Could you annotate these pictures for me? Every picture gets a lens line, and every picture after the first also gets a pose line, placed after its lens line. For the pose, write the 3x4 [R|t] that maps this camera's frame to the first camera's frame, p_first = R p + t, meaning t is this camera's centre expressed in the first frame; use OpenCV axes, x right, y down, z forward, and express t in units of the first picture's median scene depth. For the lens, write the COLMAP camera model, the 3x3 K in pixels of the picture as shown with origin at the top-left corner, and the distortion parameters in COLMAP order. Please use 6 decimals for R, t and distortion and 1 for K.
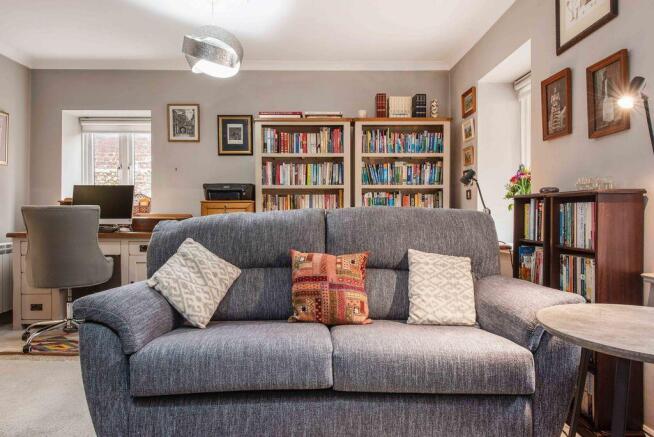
lens RADIAL K [[443.7, 0, 327.0], [0, 443.7, 218.5], [0, 0, 1]] dist [0.021987, 0.000932]
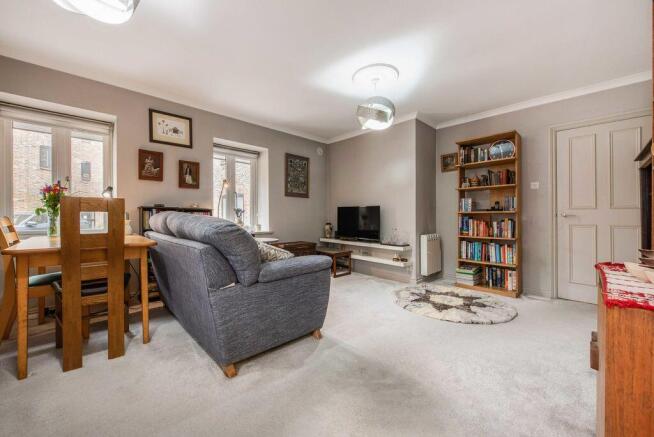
lens RADIAL K [[257.1, 0, 327.0], [0, 257.1, 218.5], [0, 0, 1]] dist [-0.000722, -0.000019]
pose [[-0.697526, -0.000533, 0.716559, -0.587469], [0.006463, 0.999954, 0.007035, -0.001186], [-0.716530, 0.009538, -0.697491, 0.774798]]
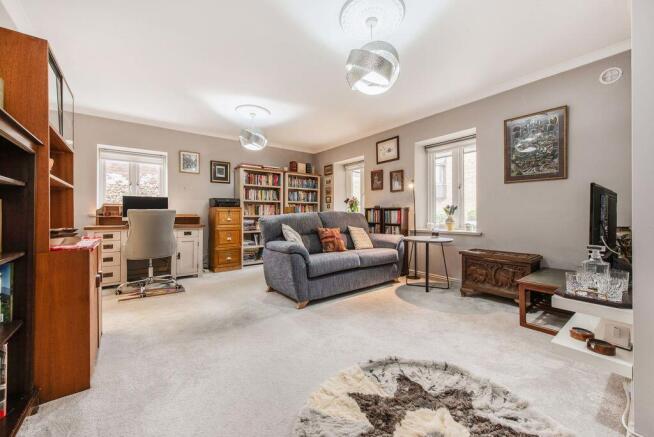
lens RADIAL K [[257.1, 0, 327.0], [0, 257.1, 218.5], [0, 0, 1]] dist [-0.000722, -0.000019]
pose [[0.793112, -0.011570, 0.608966, -0.552193], [0.007187, 0.999928, 0.009638, 0.001461], [-0.609034, -0.003267, 0.793138, -0.150324]]
